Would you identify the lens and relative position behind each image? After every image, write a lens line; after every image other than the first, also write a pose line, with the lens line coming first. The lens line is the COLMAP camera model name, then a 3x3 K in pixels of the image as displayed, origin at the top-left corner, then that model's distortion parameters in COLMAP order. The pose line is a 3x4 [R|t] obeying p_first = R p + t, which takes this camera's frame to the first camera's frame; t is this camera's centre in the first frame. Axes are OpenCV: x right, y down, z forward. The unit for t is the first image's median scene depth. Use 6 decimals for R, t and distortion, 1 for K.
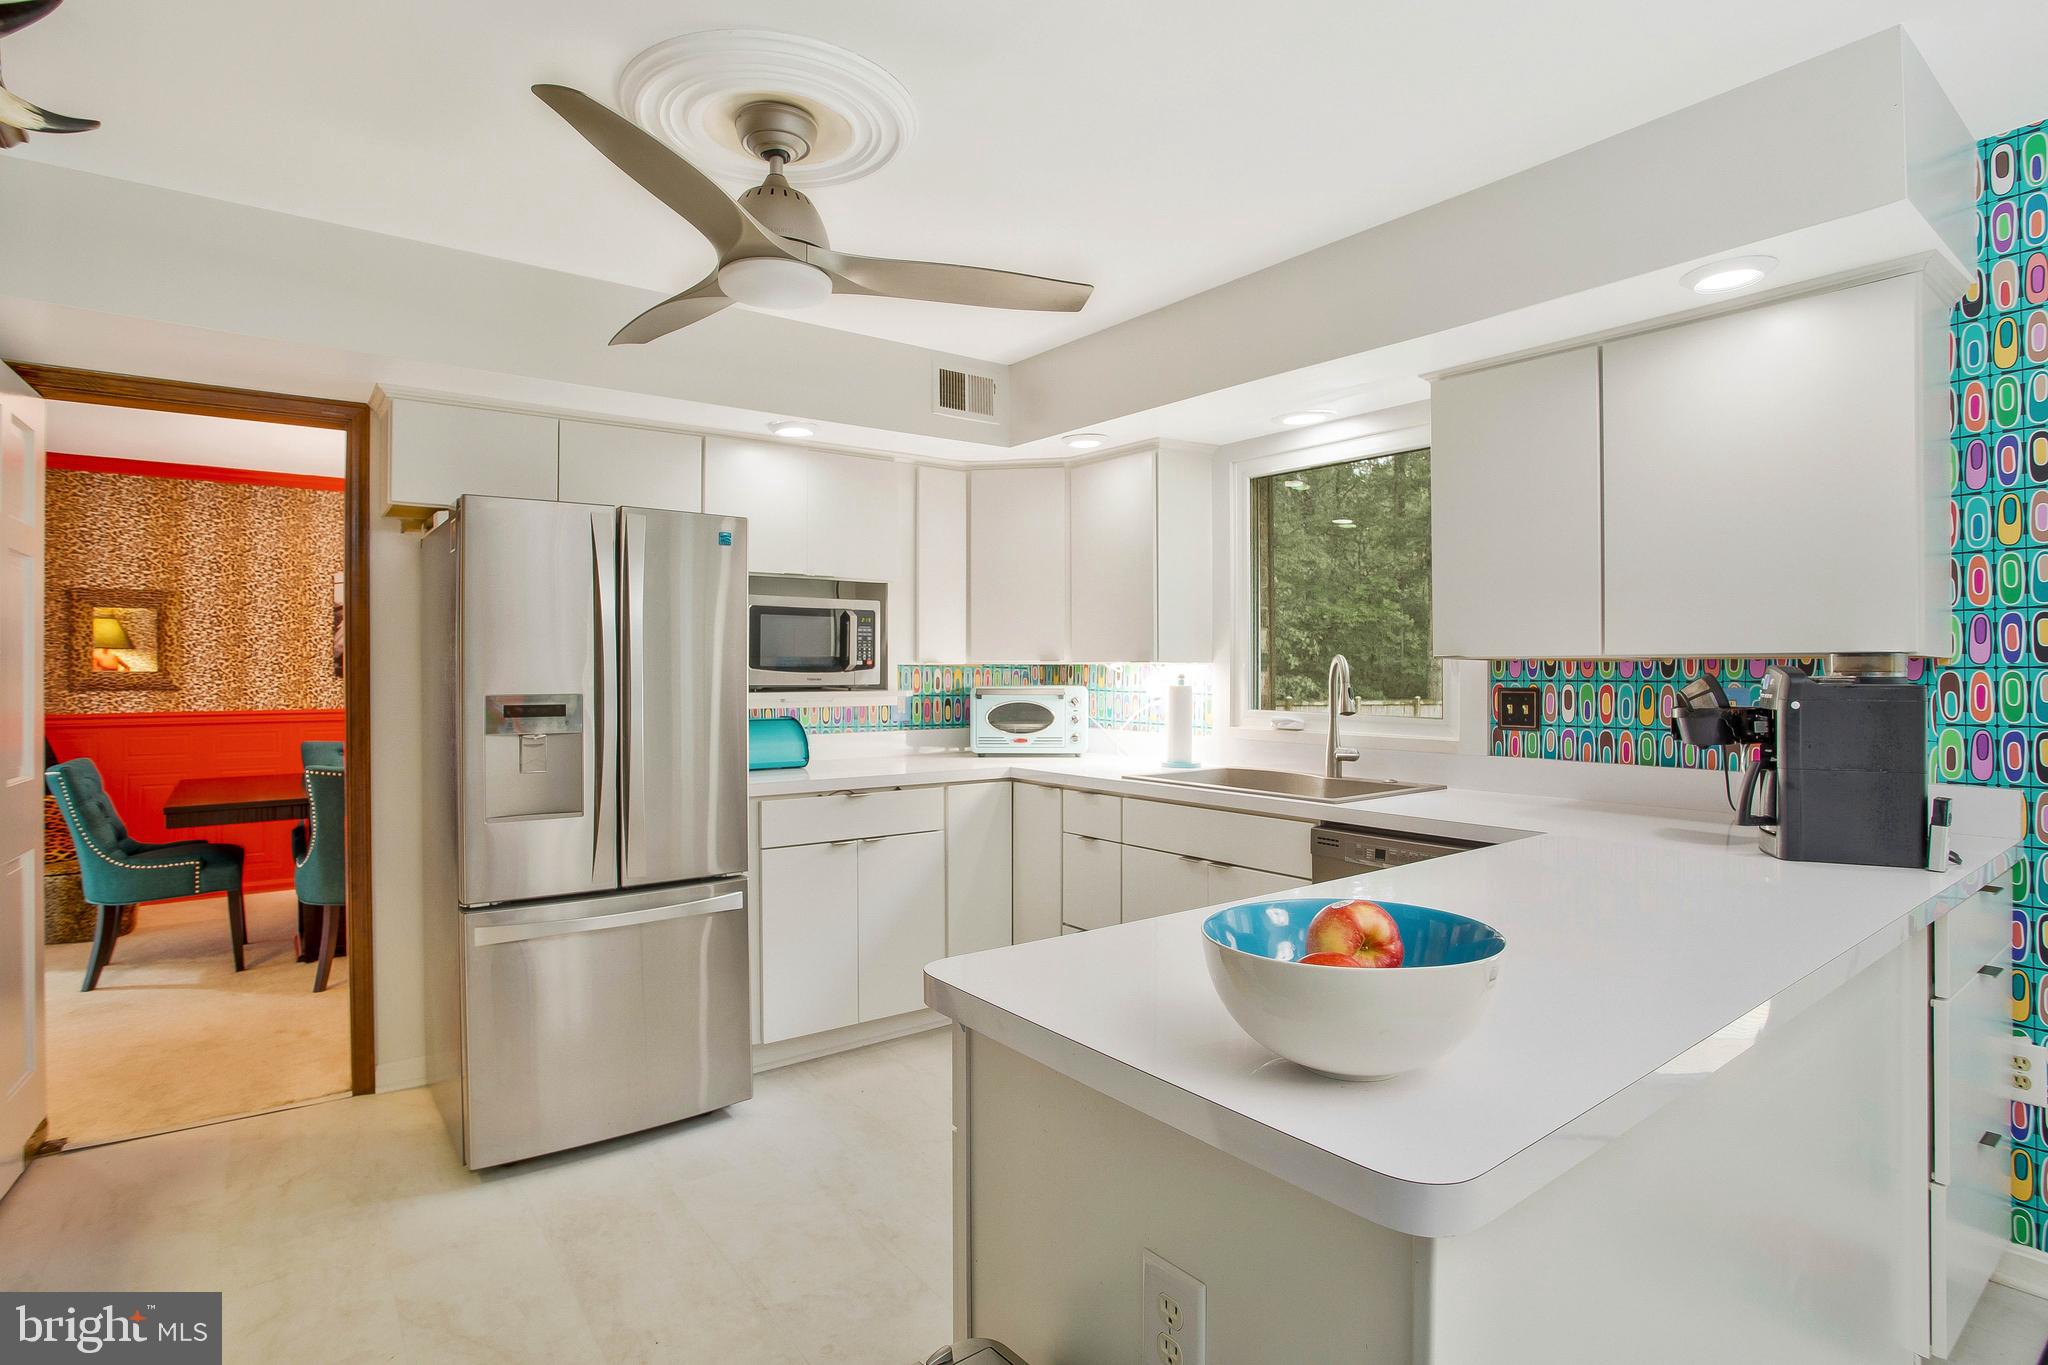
lens RADIAL K [[1050.6, 0, 989.0], [0, 1050.6, 657.8], [0, 0, 1]] dist [-0.025210, 0.012892]
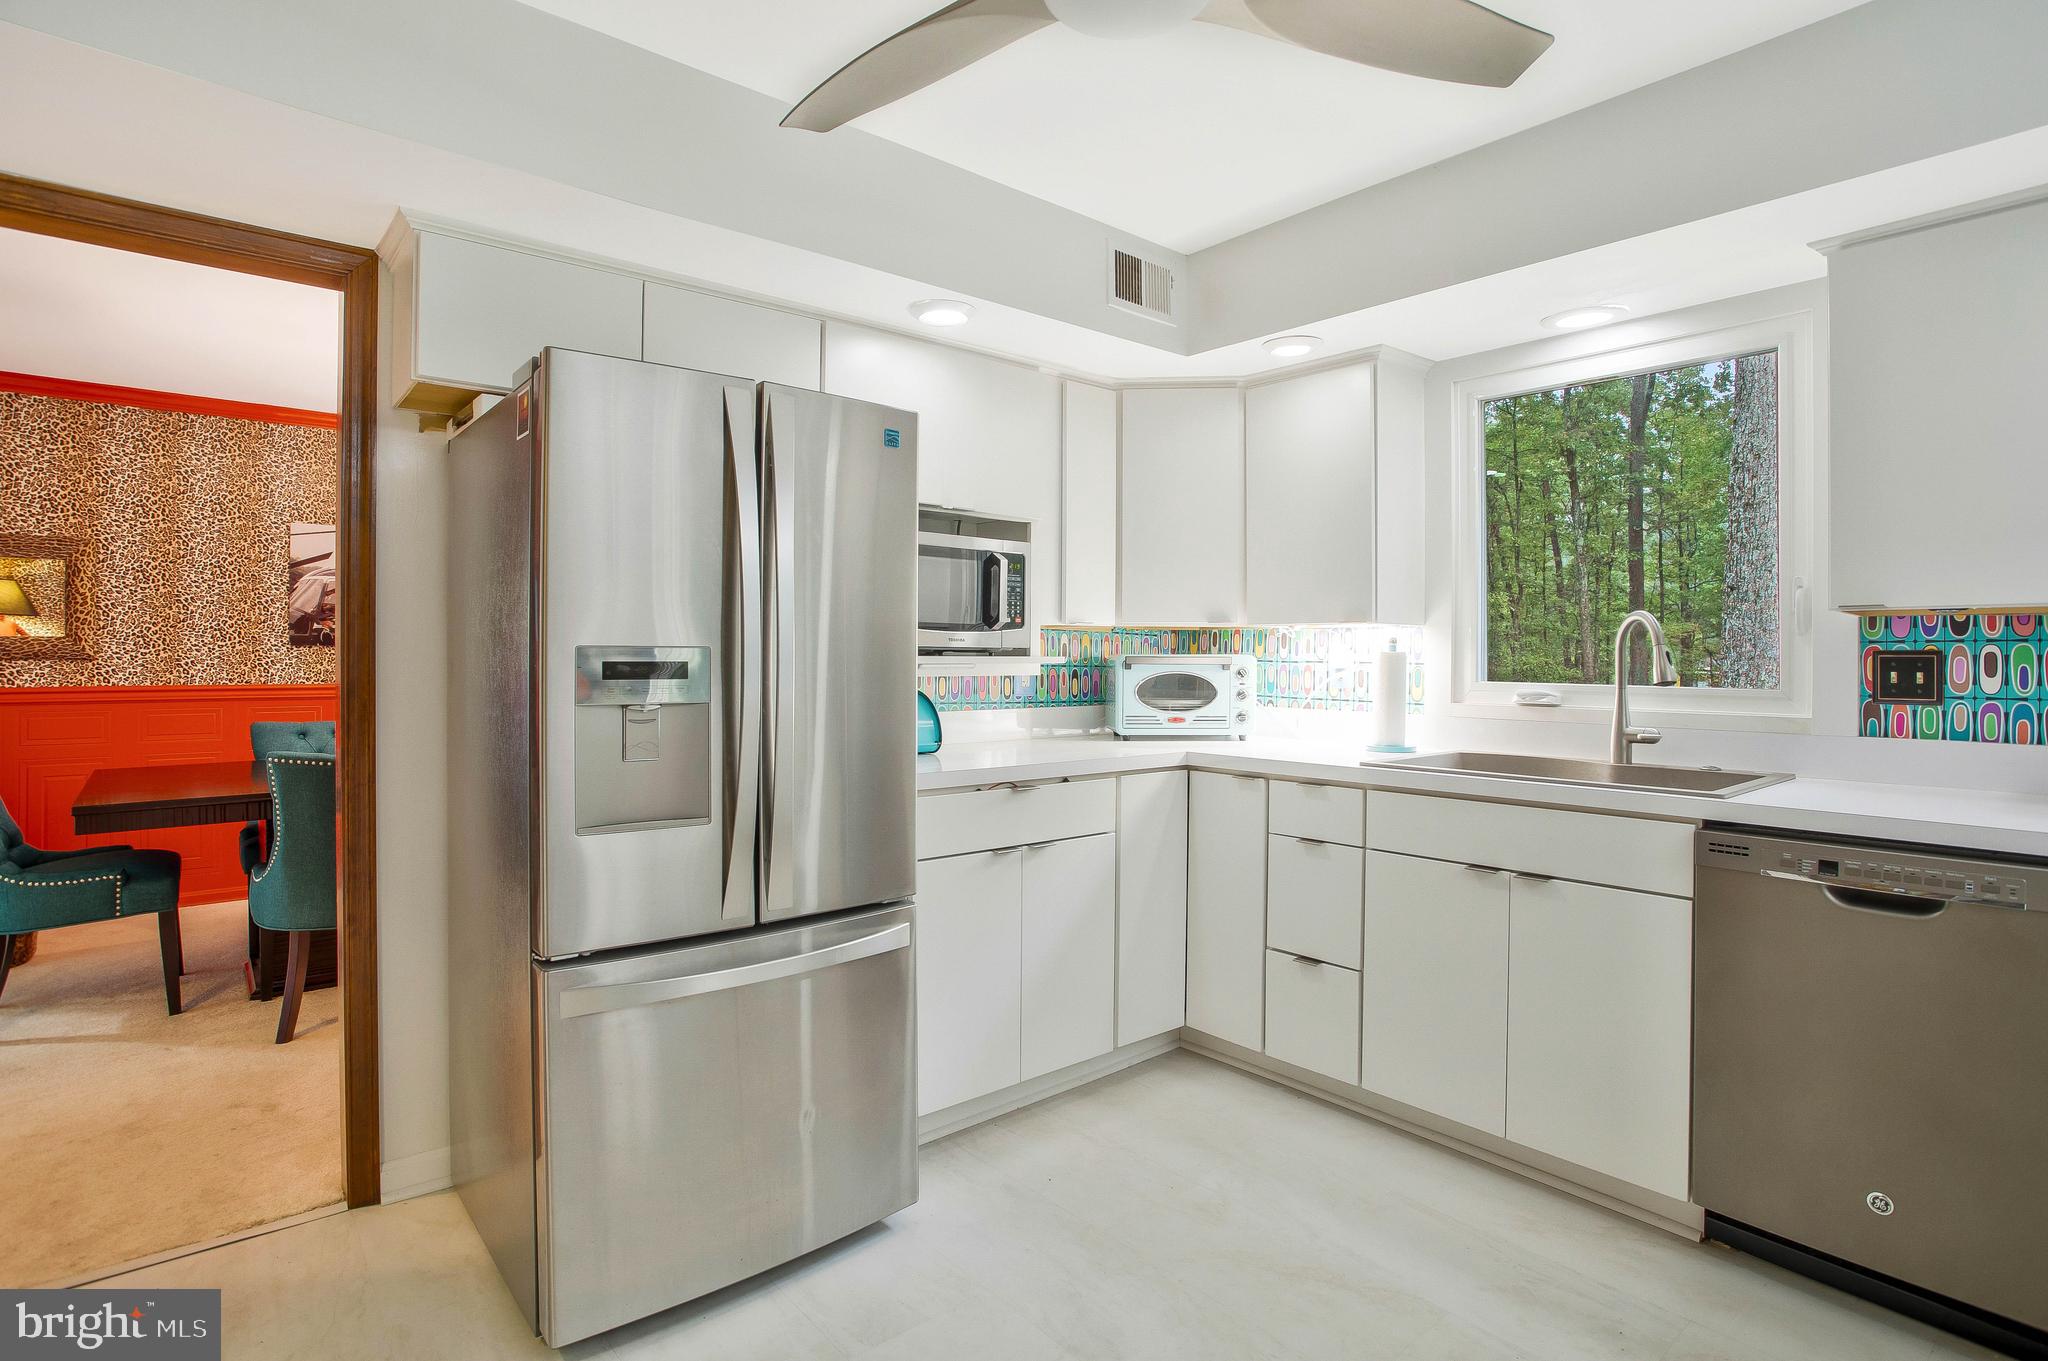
lens RADIAL K [[1050.6, 0, 1022.3], [0, 1050.6, 645.3], [0, 0, 1]] dist [-0.025210, 0.012892]
pose [[0.997591, 0.006422, 0.069066, -0.184401], [-0.006544, 0.999977, 0.001542, 0.024621], [-0.069054, -0.001991, 0.997611, 0.233127]]
